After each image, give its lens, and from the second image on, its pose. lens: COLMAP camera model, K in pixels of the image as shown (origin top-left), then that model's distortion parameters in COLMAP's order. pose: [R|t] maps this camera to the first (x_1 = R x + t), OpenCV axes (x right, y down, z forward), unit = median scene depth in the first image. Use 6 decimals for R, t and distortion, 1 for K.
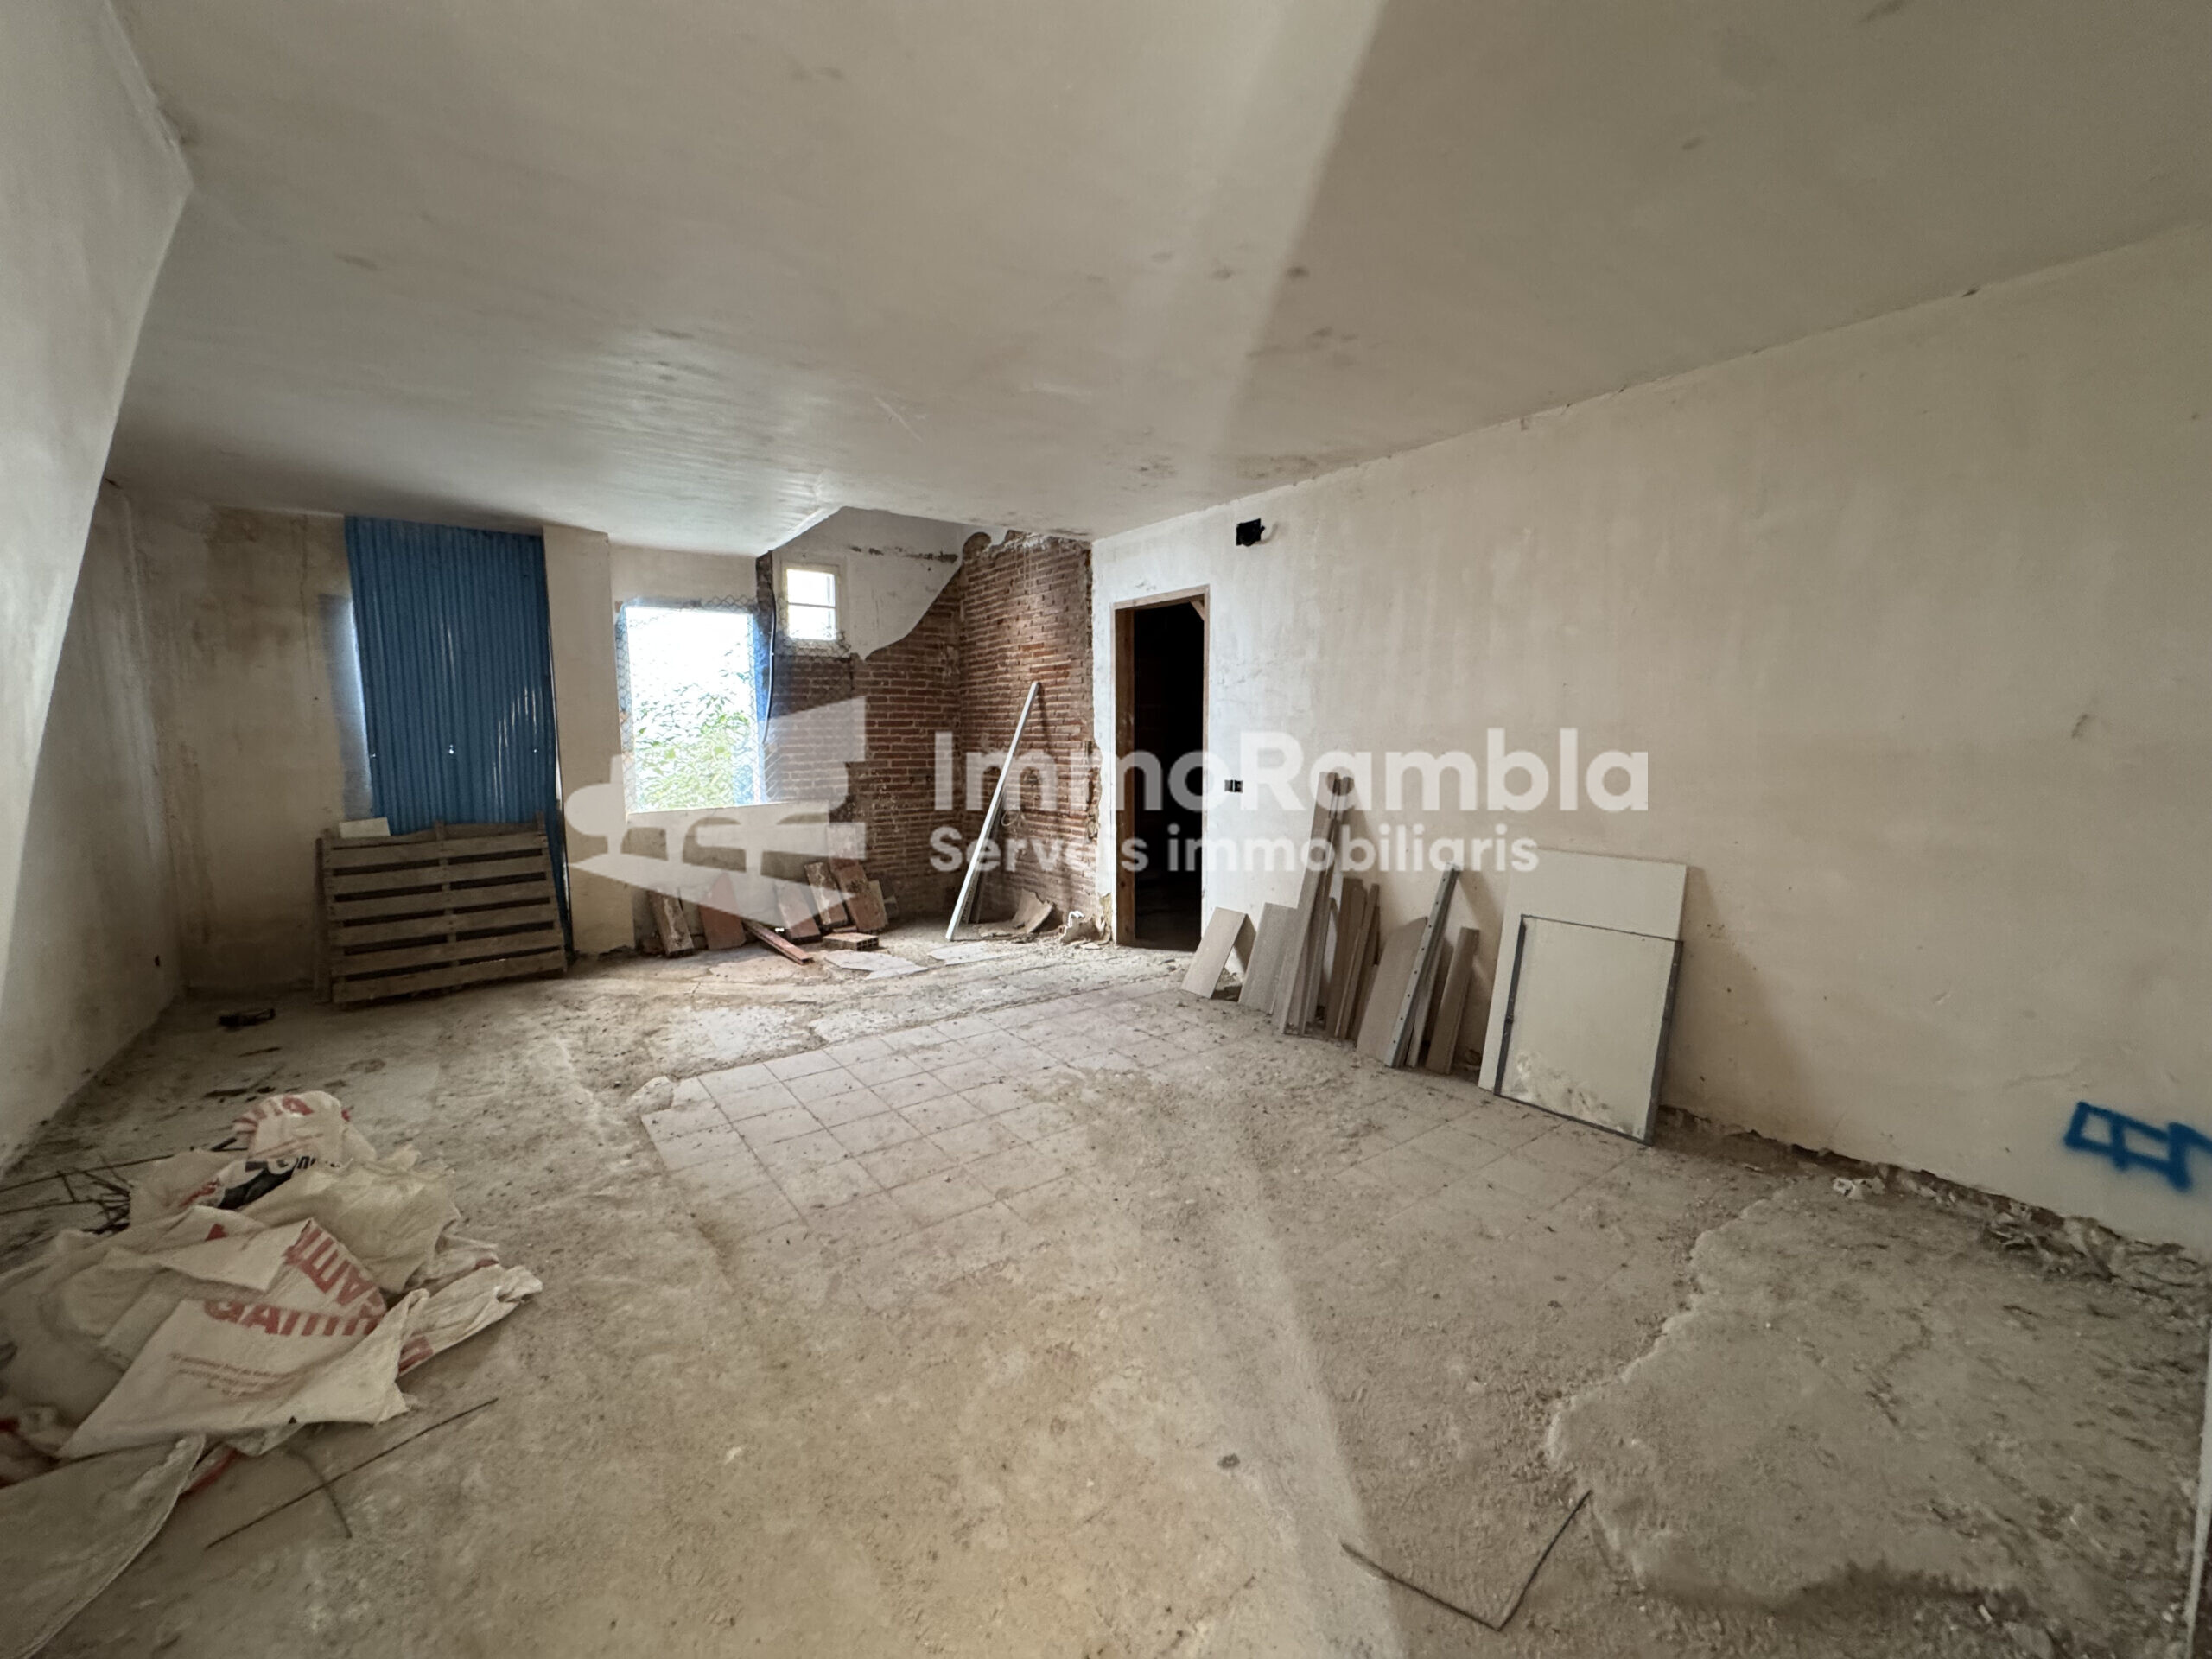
lens RADIAL K [[892.7, 0, 1101.6], [0, 892.7, 827.1], [0, 0, 1]] dist [-0.000926, -0.000071]
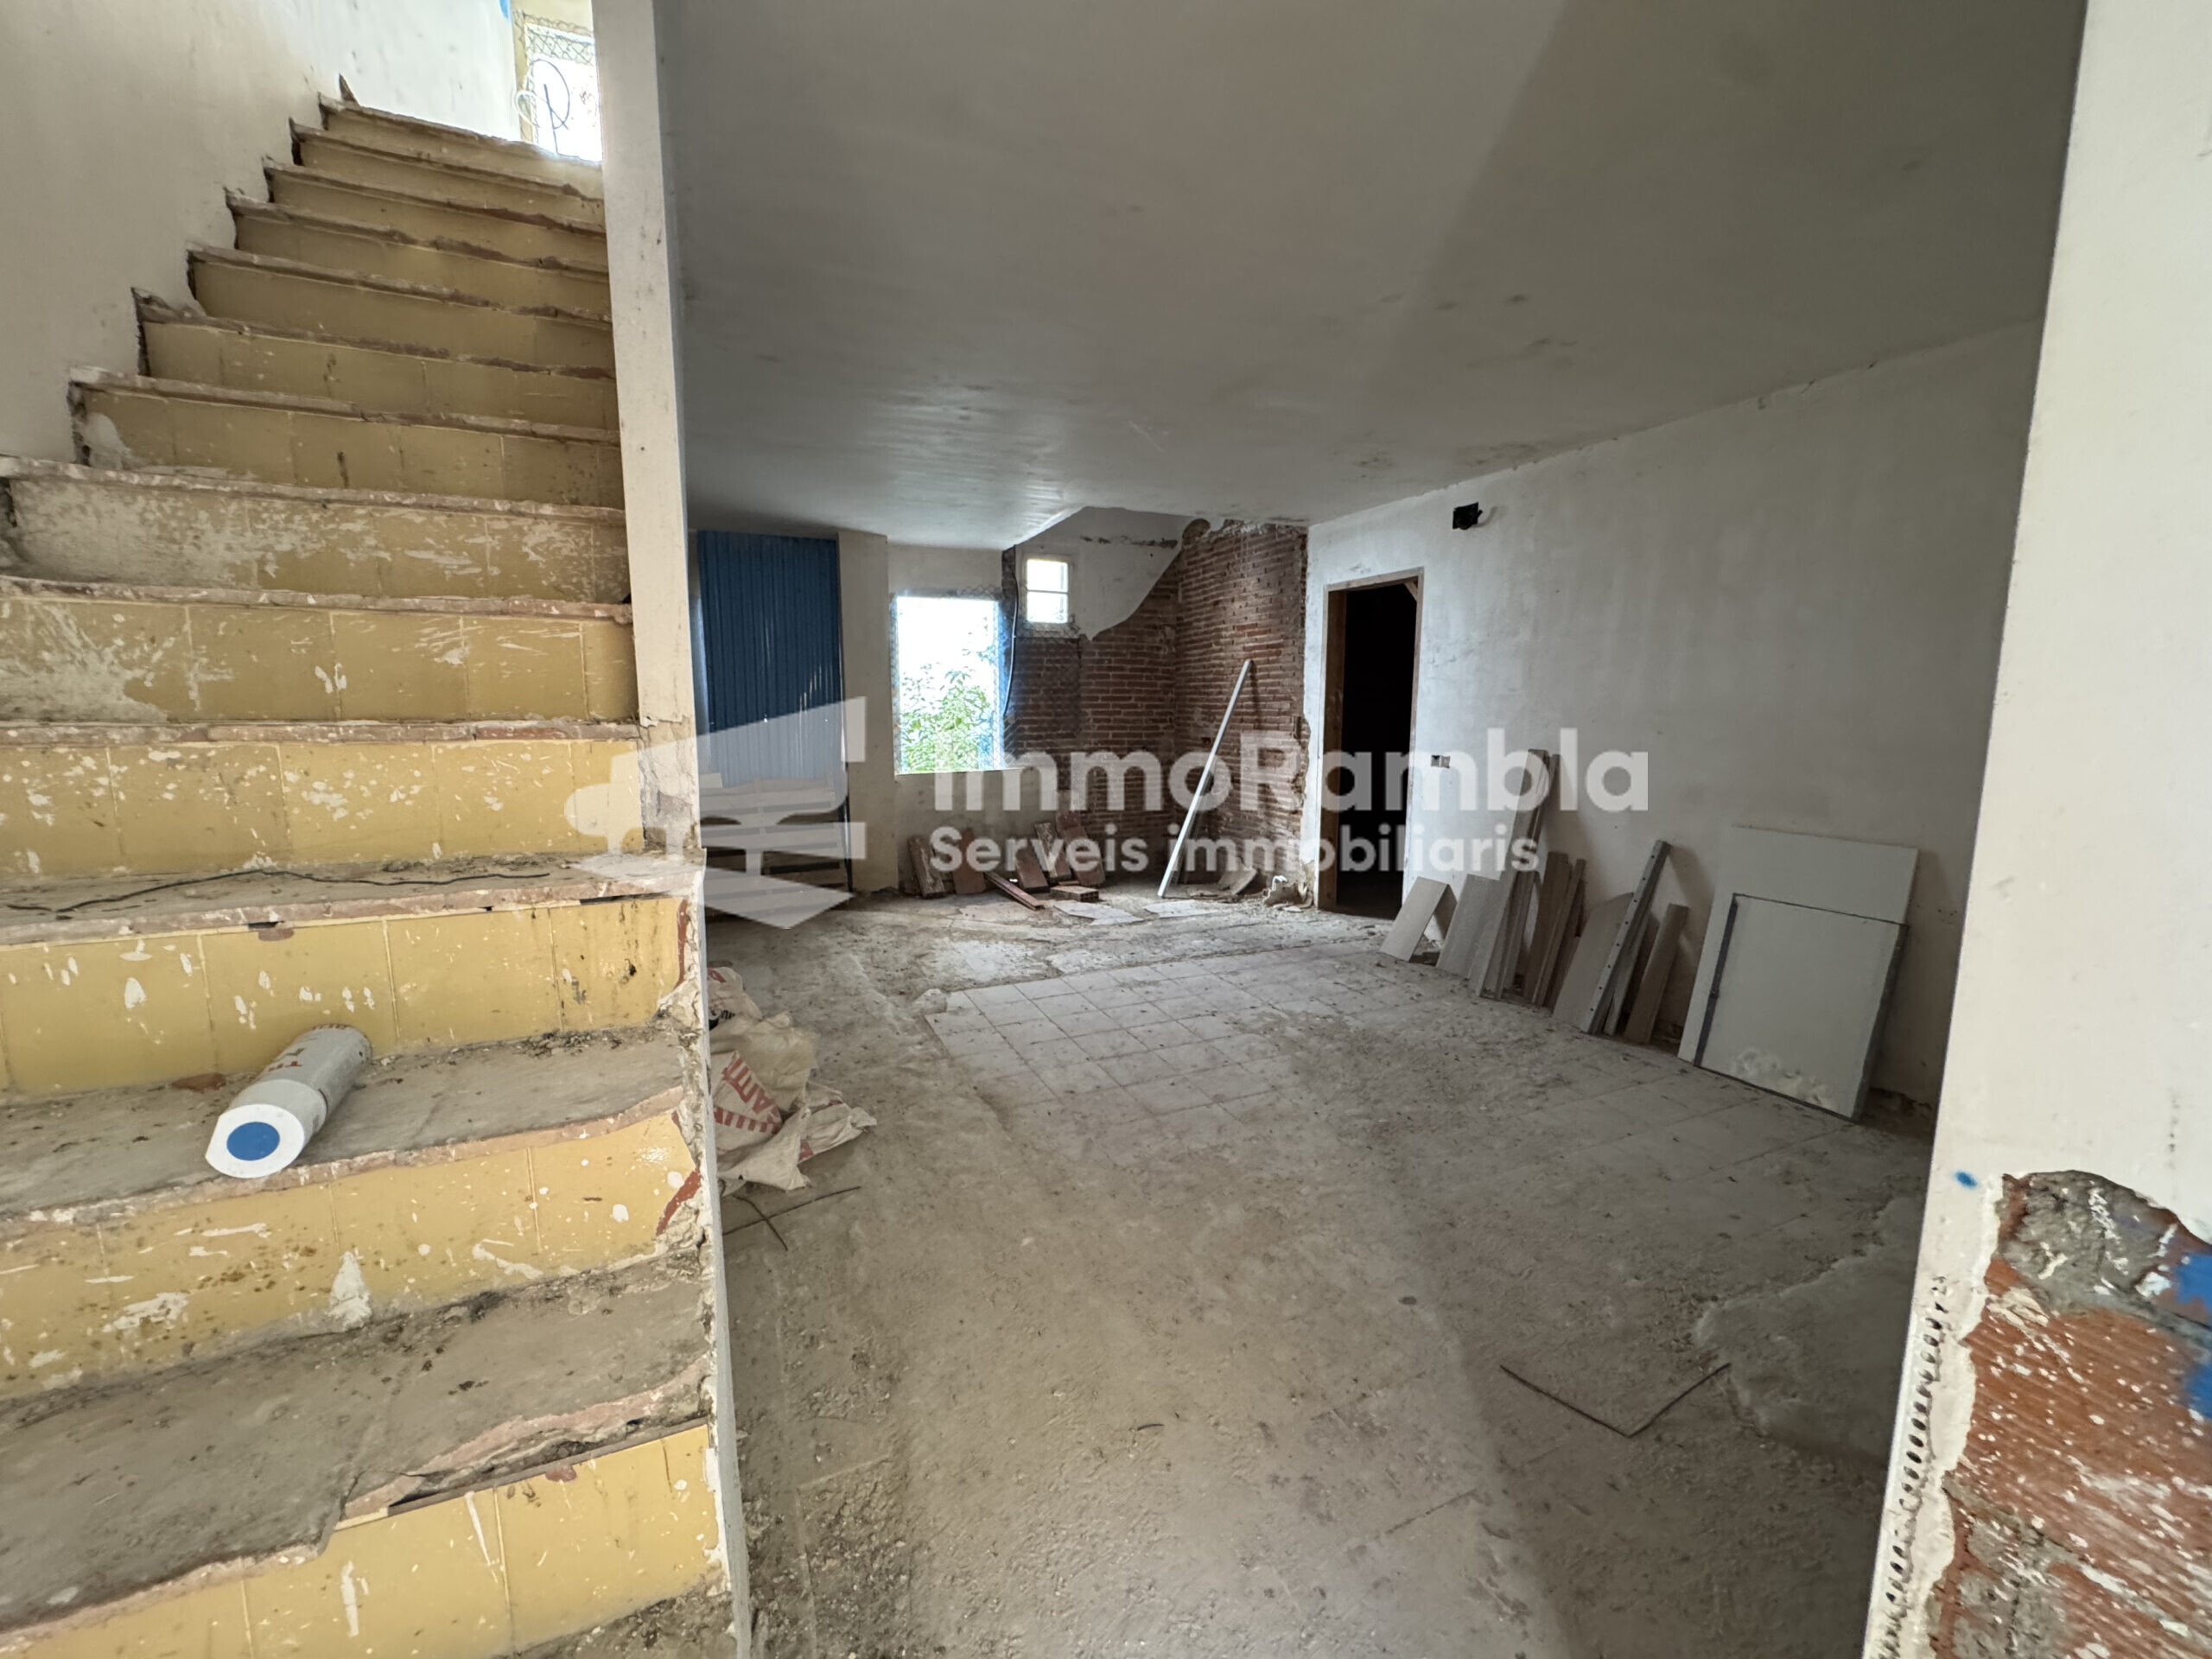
lens RADIAL K [[892.7, 0, 1101.6], [0, 892.7, 827.1], [0, 0, 1]] dist [-0.000926, -0.000071]
pose [[0.975958, 0.036102, -0.214946, -0.015610], [-0.029607, 0.999005, 0.033361, 0.010676], [0.215936, -0.026195, 0.976056, -0.146125]]
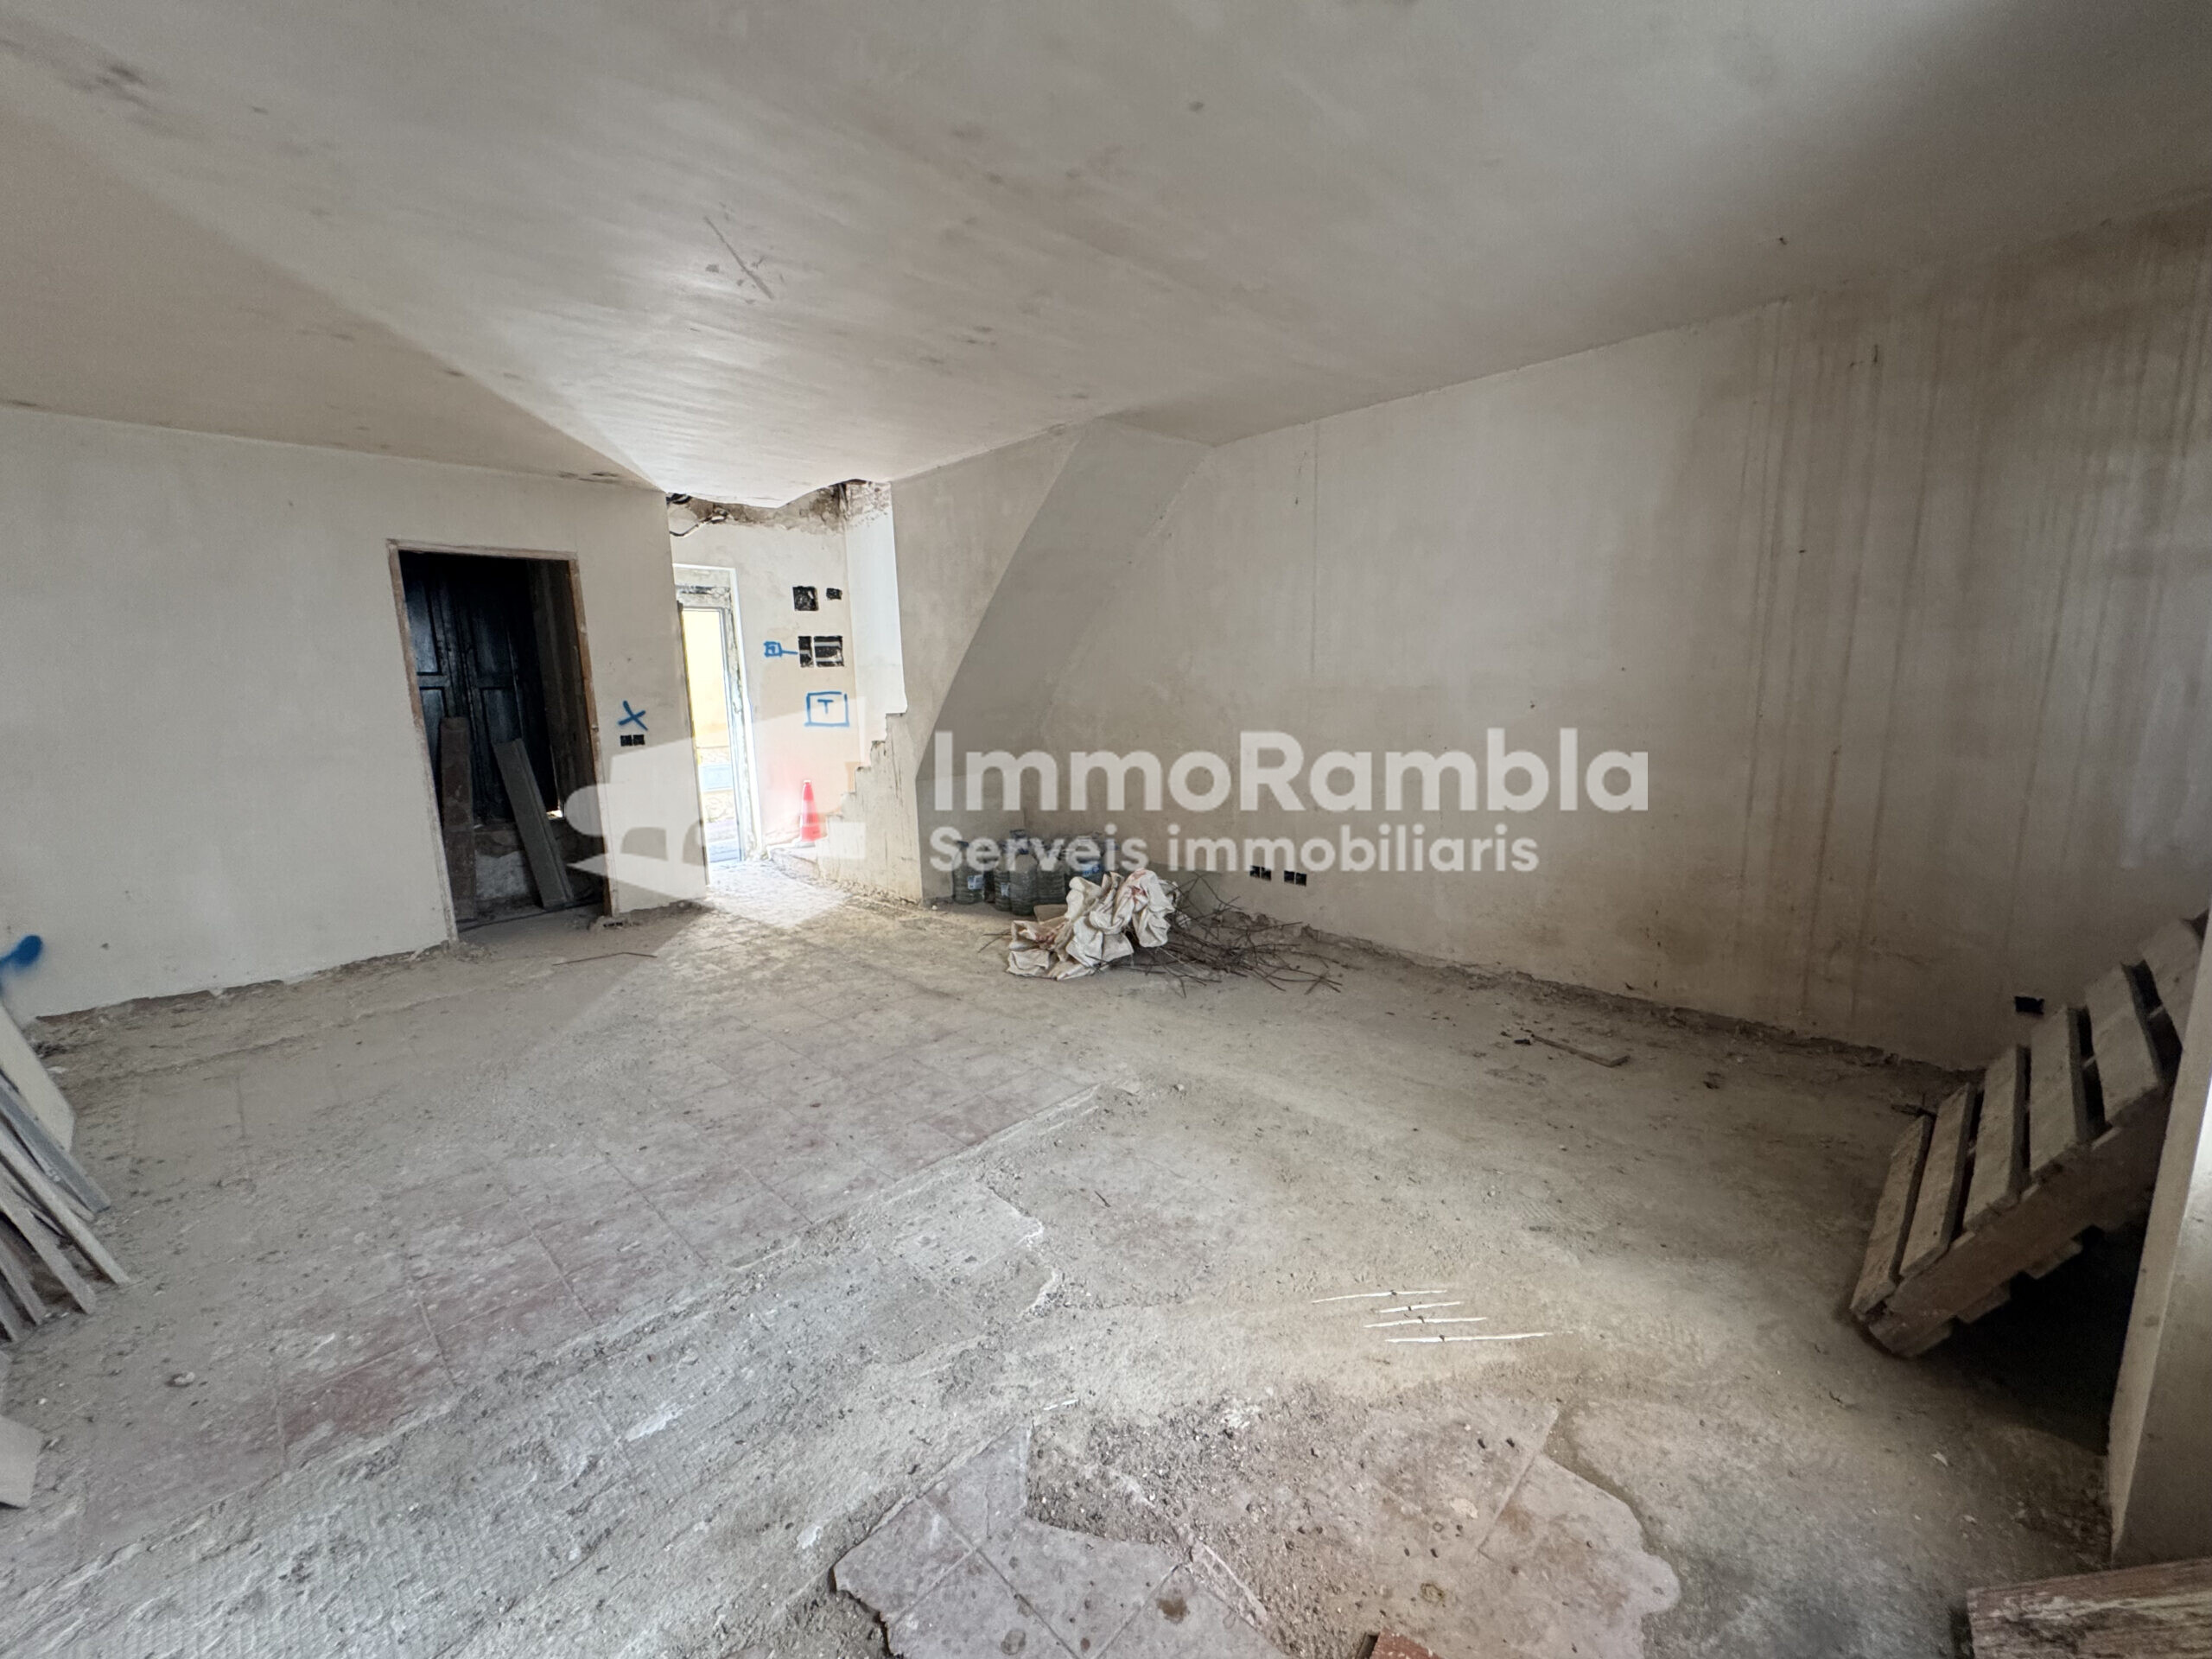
lens RADIAL K [[892.7, 0, 1101.6], [0, 892.7, 827.1], [0, 0, 1]] dist [-0.000926, -0.000071]
pose [[-0.989220, 0.061472, -0.132913, -0.378281], [0.022444, 0.960547, 0.277211, -0.189784], [0.144710, 0.271239, -0.951571, 1.775218]]
